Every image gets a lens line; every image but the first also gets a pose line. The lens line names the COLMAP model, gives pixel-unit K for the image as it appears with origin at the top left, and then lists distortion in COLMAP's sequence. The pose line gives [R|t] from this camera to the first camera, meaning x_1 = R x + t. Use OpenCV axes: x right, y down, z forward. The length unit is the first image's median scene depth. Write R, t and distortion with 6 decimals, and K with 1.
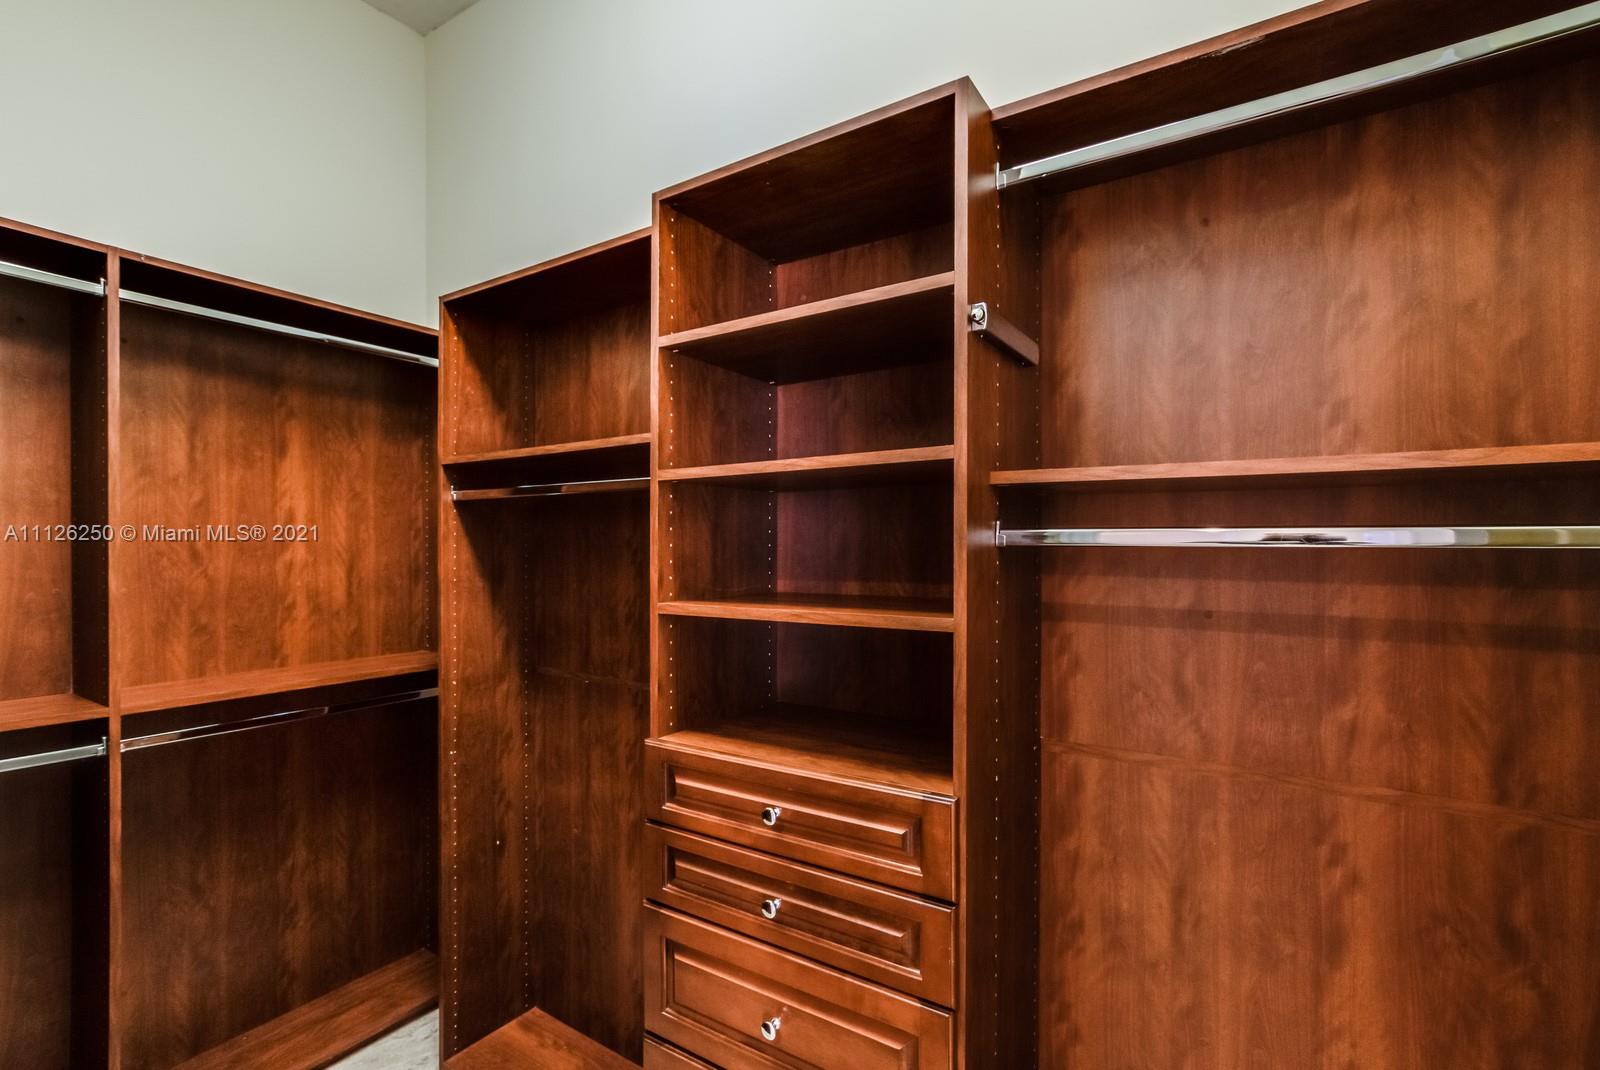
lens RADIAL K [[736.7, 0, 792.5], [0, 736.7, 531.0], [0, 0, 1]] dist [-0.010441, 0.001524]
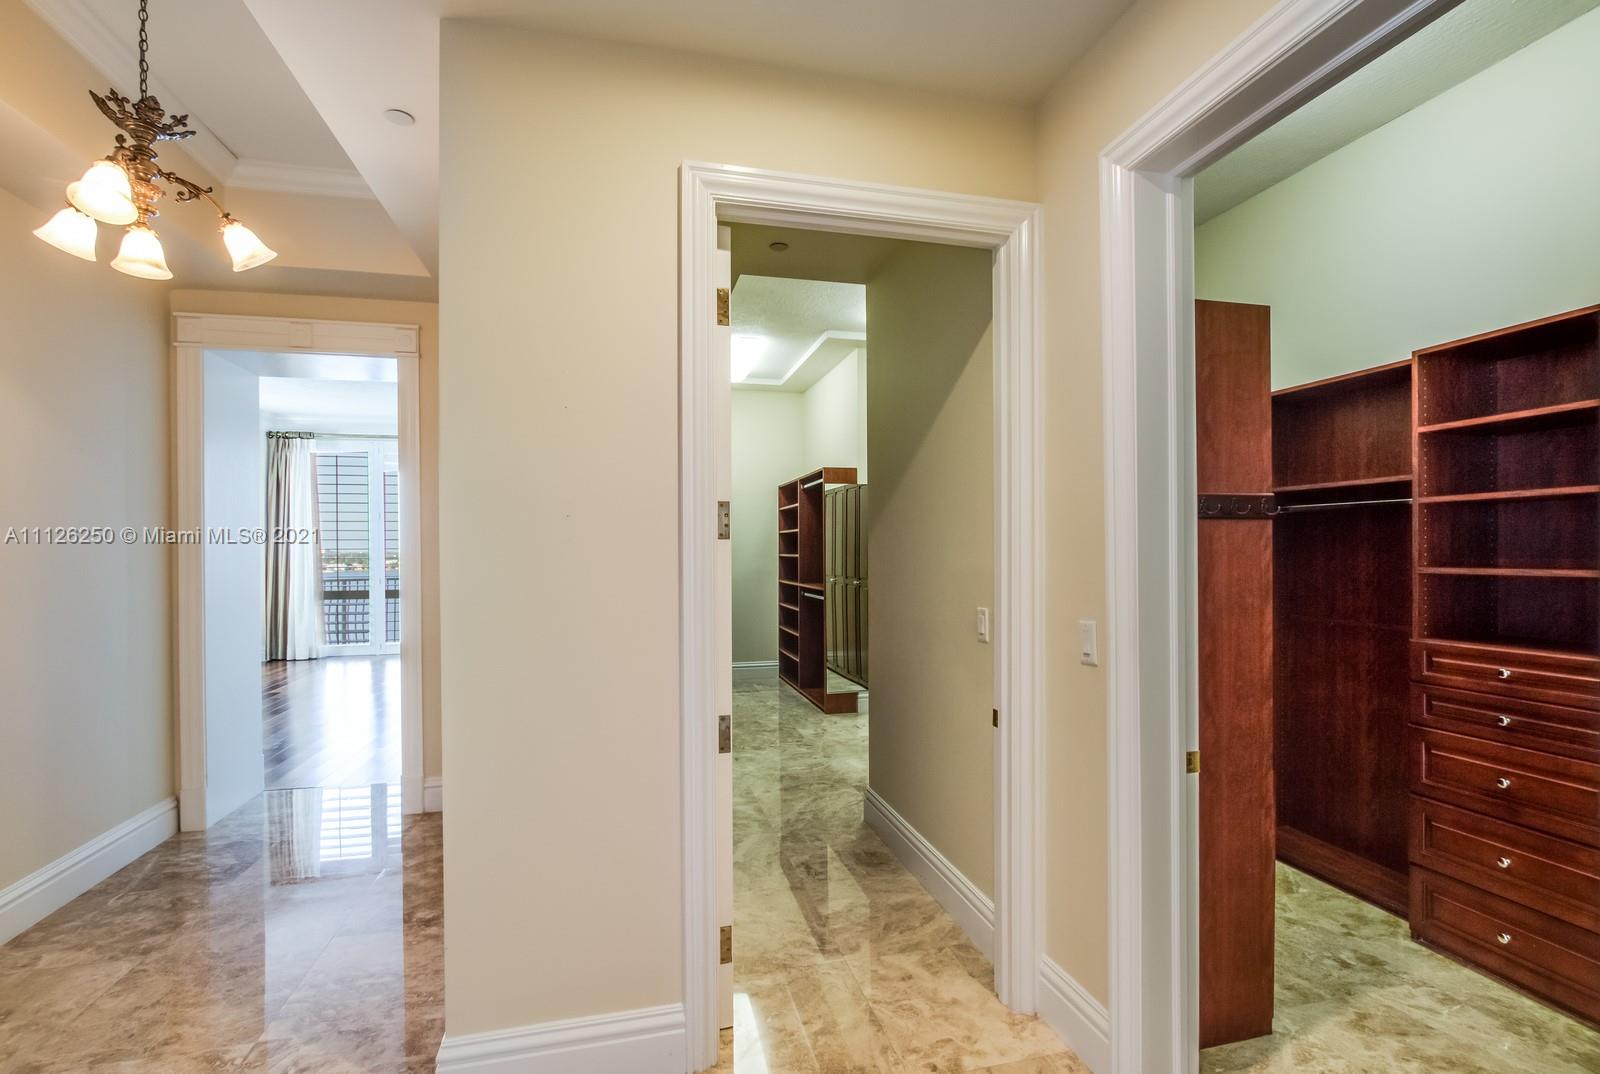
lens RADIAL K [[742.9, 0, 797.3], [0, 742.9, 547.3], [0, 0, 1]] dist [-0.010908, 0.000386]
pose [[0.737439, -0.001938, -0.675411, -0.054606], [0.018793, 0.999668, 0.017651, -0.012722], [0.675153, -0.025710, 0.737230, -1.019003]]
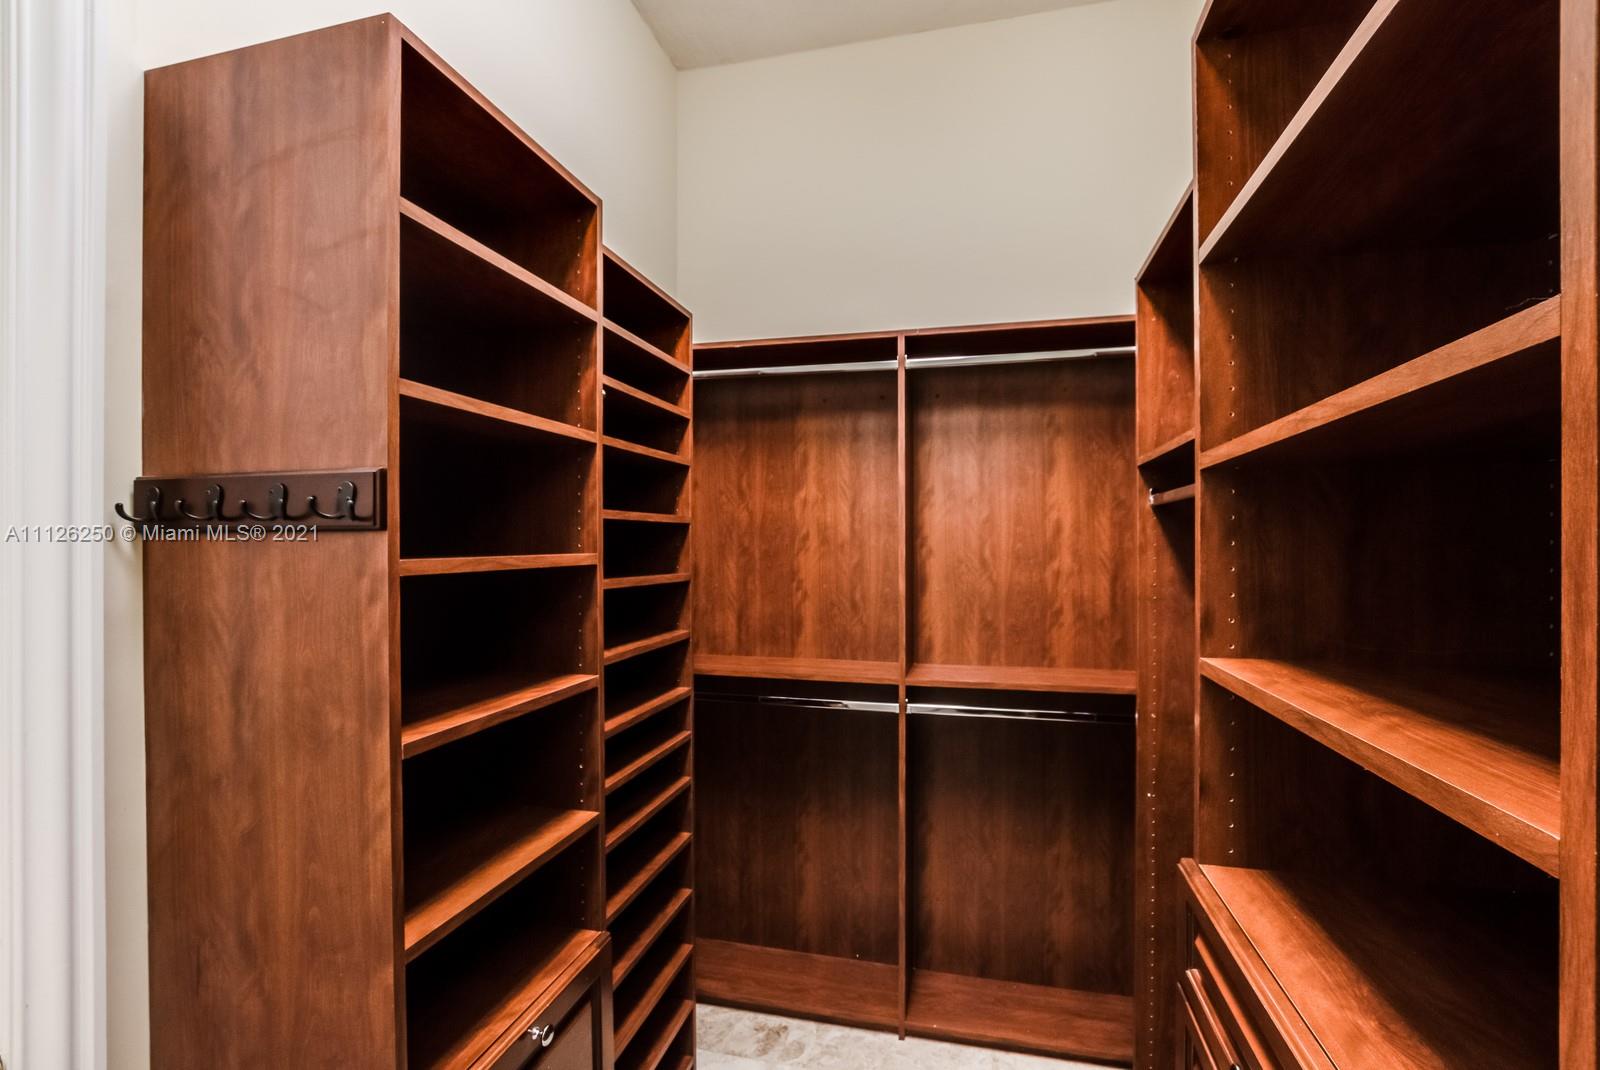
lens RADIAL K [[736.7, 0, 794.8], [0, 736.7, 545.7], [0, 0, 1]] dist [-0.010441, 0.001524]
pose [[0.328591, -0.001900, -0.944471, 0.217679], [0.022777, 0.999723, 0.005913, -0.009200], [0.944198, -0.023455, 0.328543, 0.311206]]
